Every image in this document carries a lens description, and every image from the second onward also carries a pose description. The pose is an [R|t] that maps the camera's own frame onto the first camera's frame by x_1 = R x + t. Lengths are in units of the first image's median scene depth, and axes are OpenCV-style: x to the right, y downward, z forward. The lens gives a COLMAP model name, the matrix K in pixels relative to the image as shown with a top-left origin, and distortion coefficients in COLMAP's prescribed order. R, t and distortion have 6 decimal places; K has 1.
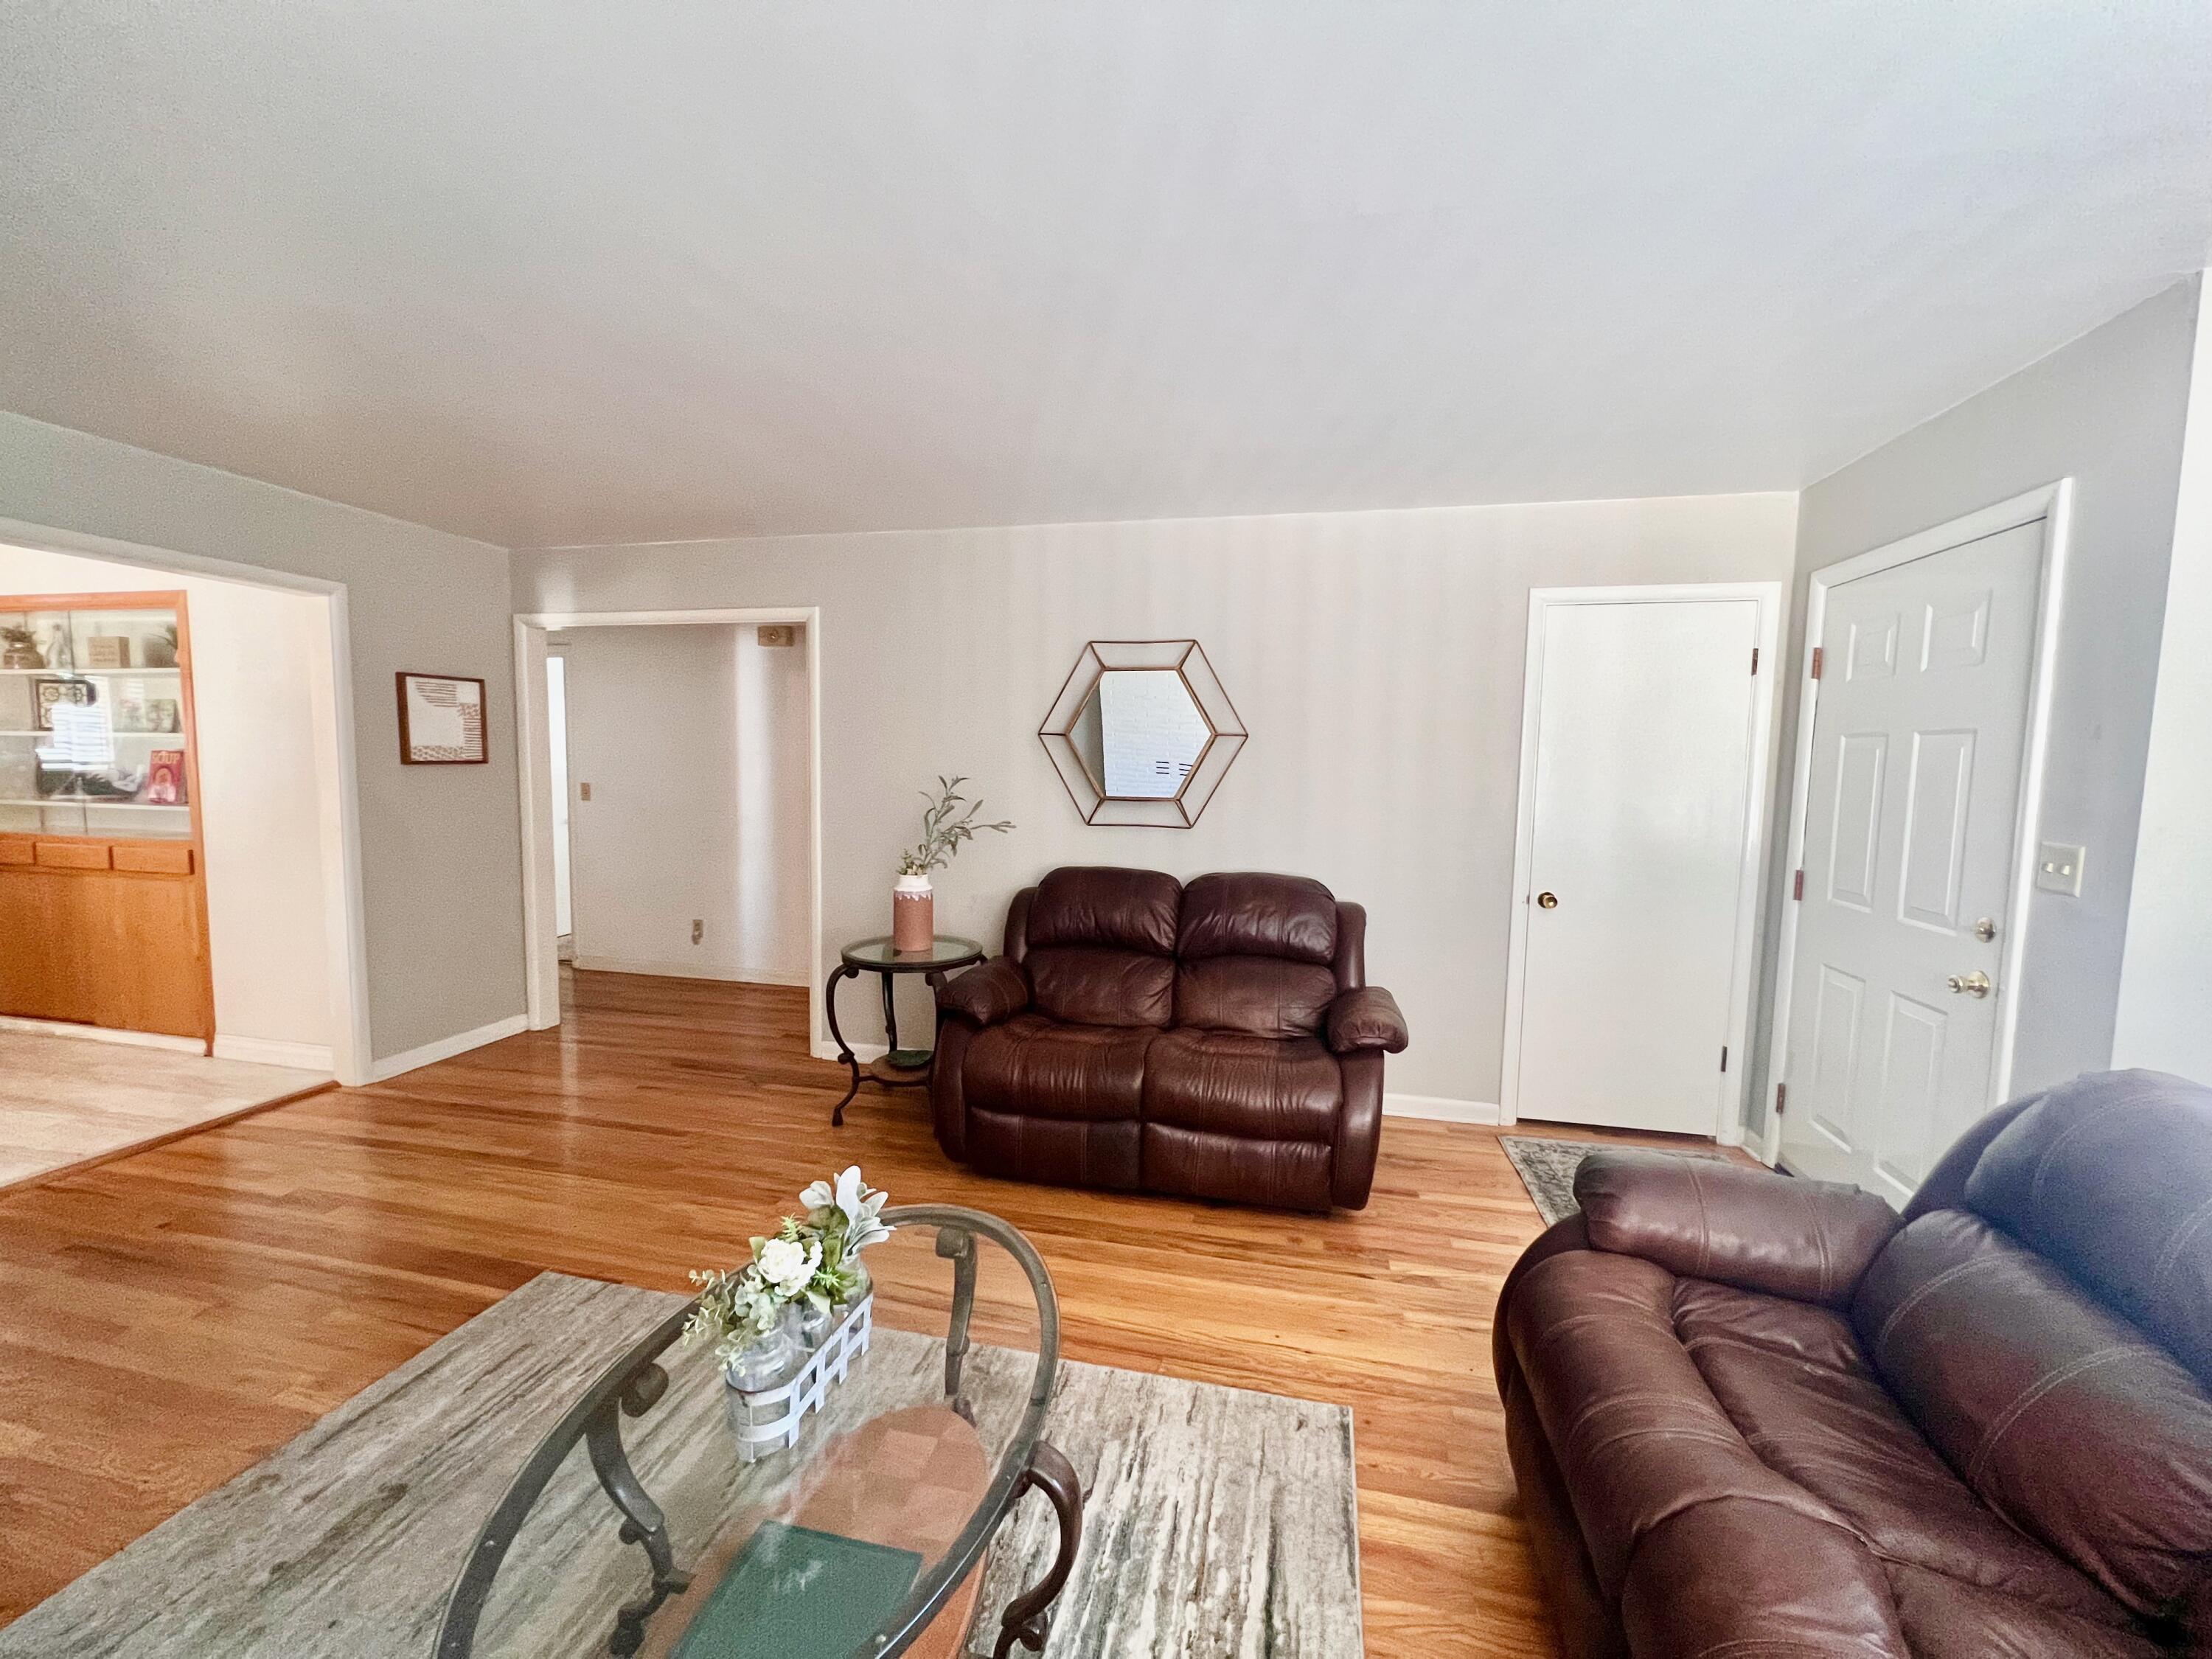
lens RADIAL K [[884.4, 0, 1108.4], [0, 884.4, 833.1], [0, 0, 1]] dist [-0.001113, 0.000735]
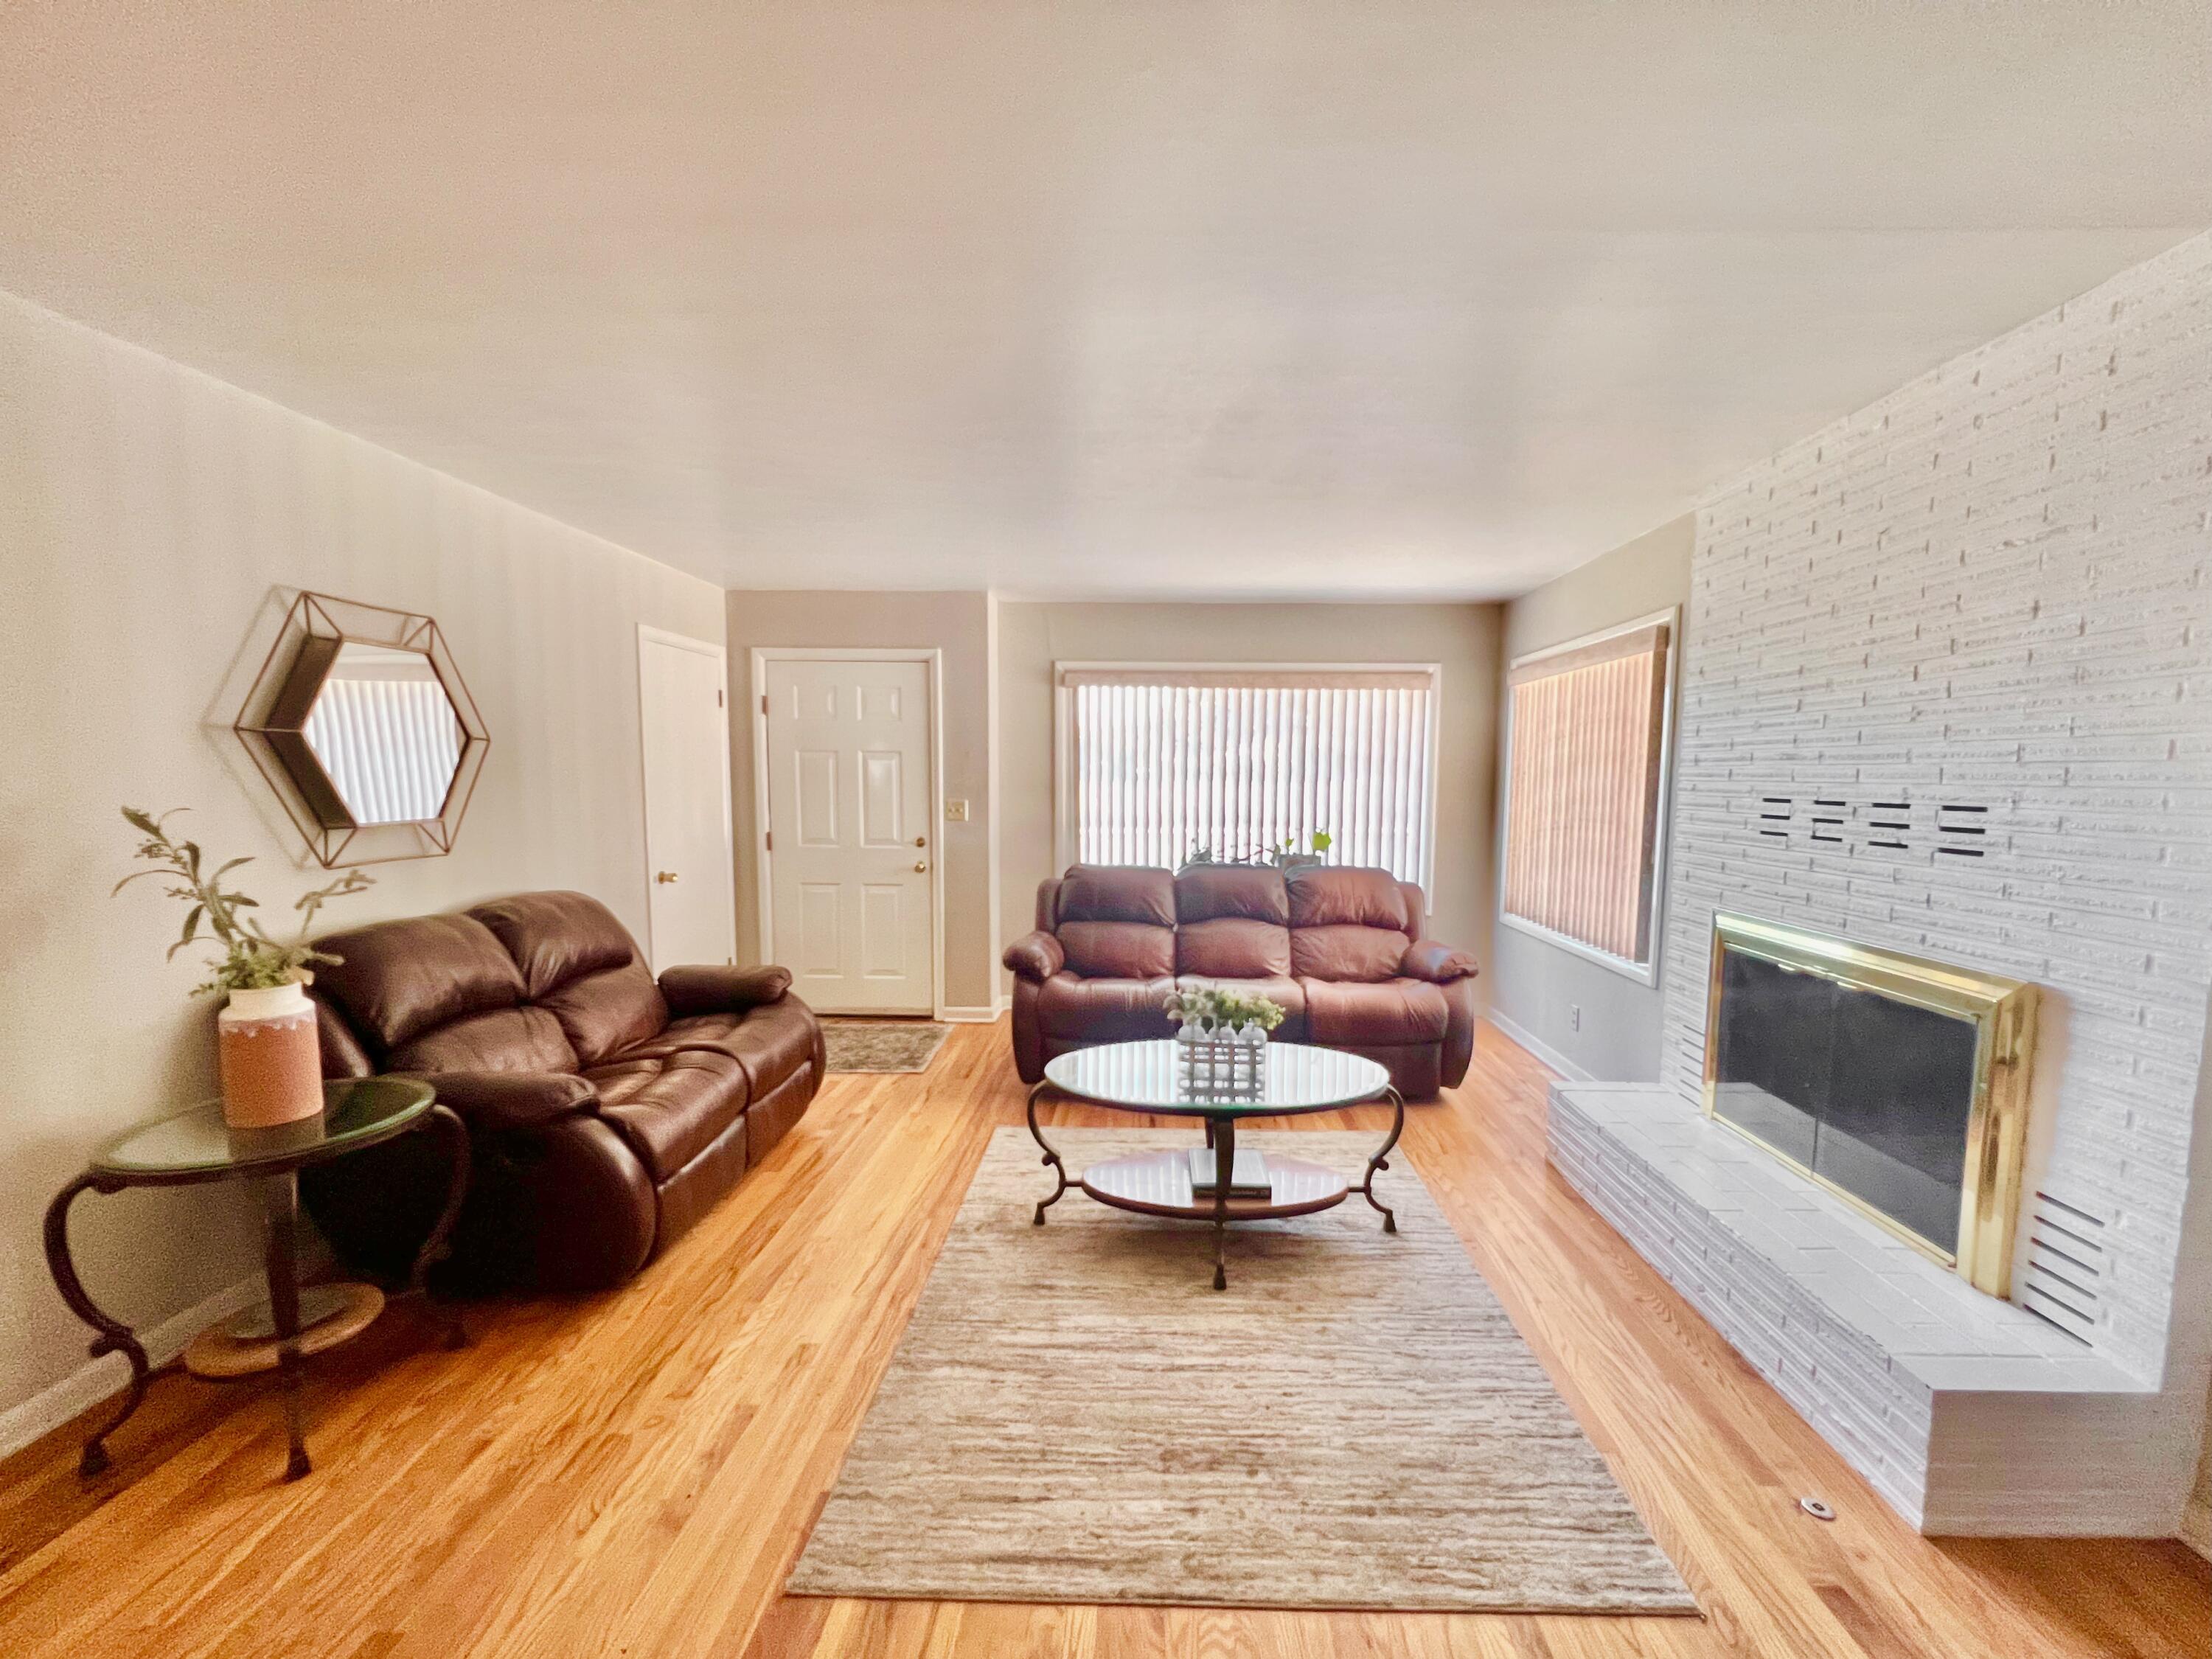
lens RADIAL K [[918.6, 0, 1146.7], [0, 918.6, 861.8], [0, 0, 1]] dist [0.002309, 0.000599]
pose [[-0.202766, -0.115319, 0.972413, -1.018031], [0.066391, 0.989138, 0.131146, -0.079824], [-0.976974, 0.091151, -0.192908, 0.655810]]
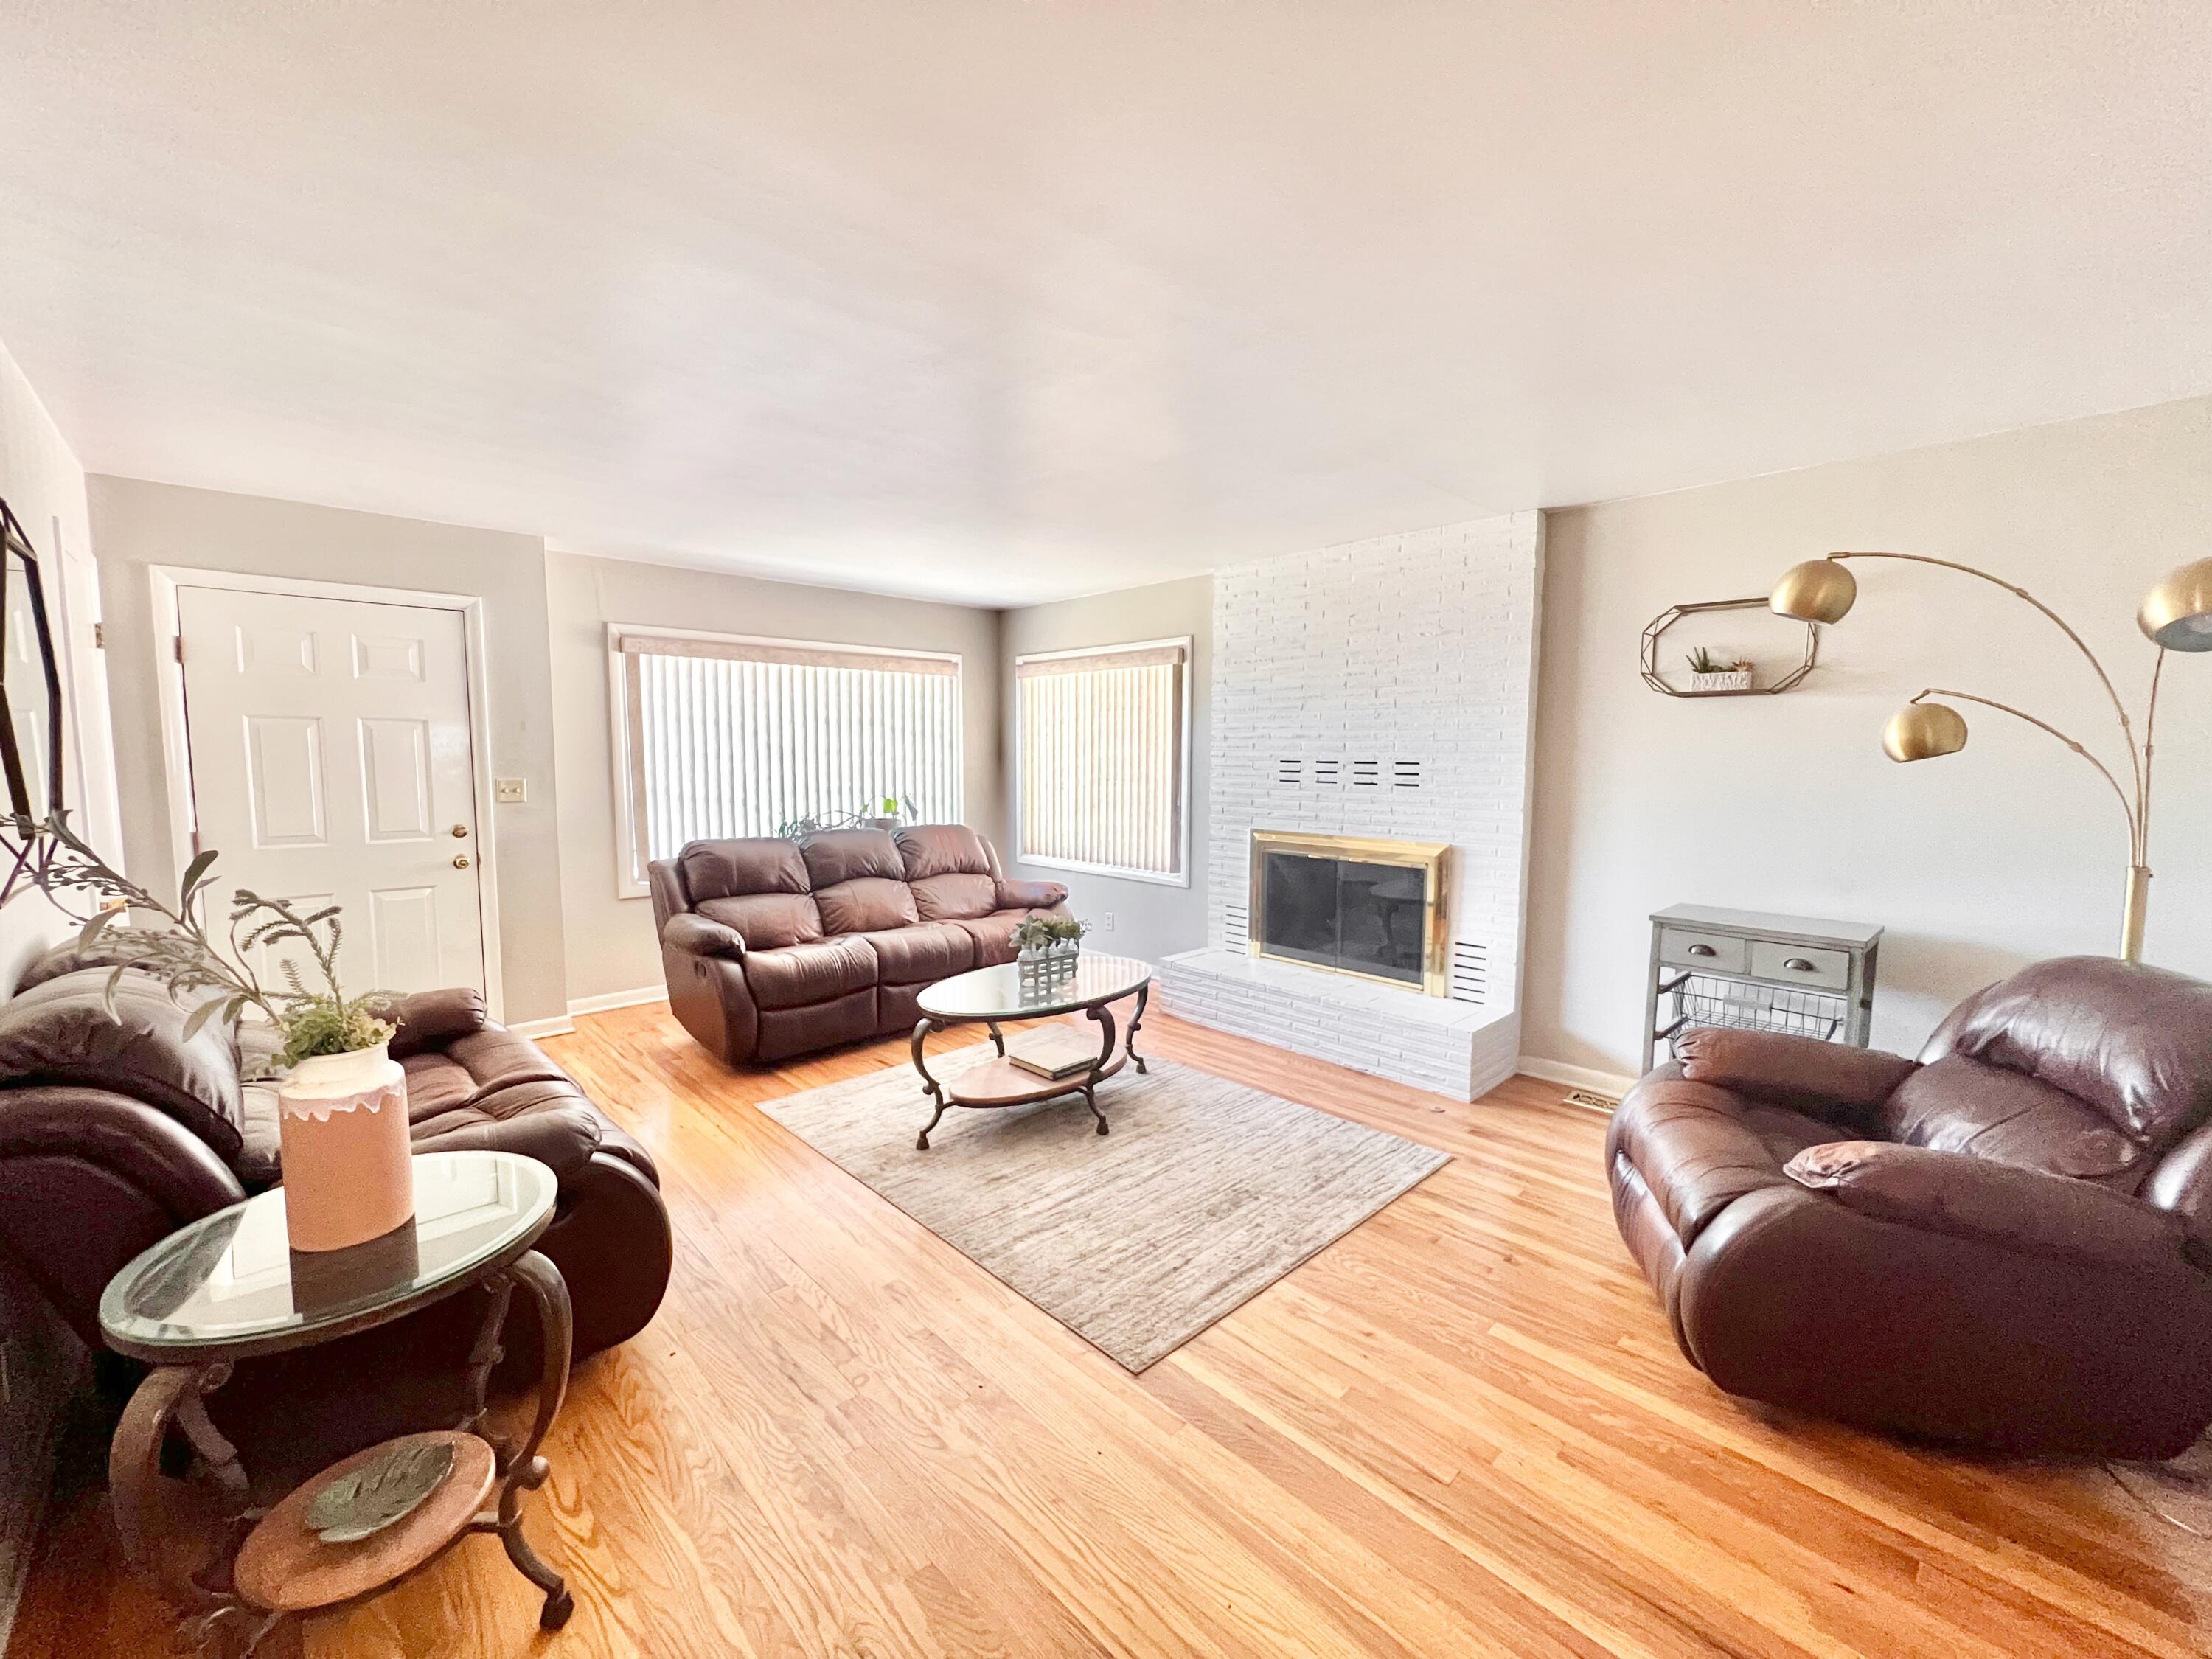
lens RADIAL K [[893.7, 0, 1106.0], [0, 893.7, 829.5], [0, 0, 1]] dist [-0.000610, -0.000050]
pose [[-0.831652, -0.072821, 0.550501, -0.829574], [0.023423, 0.985881, 0.165799, -0.124369], [-0.554802, 0.150782, -0.818205, 1.300546]]
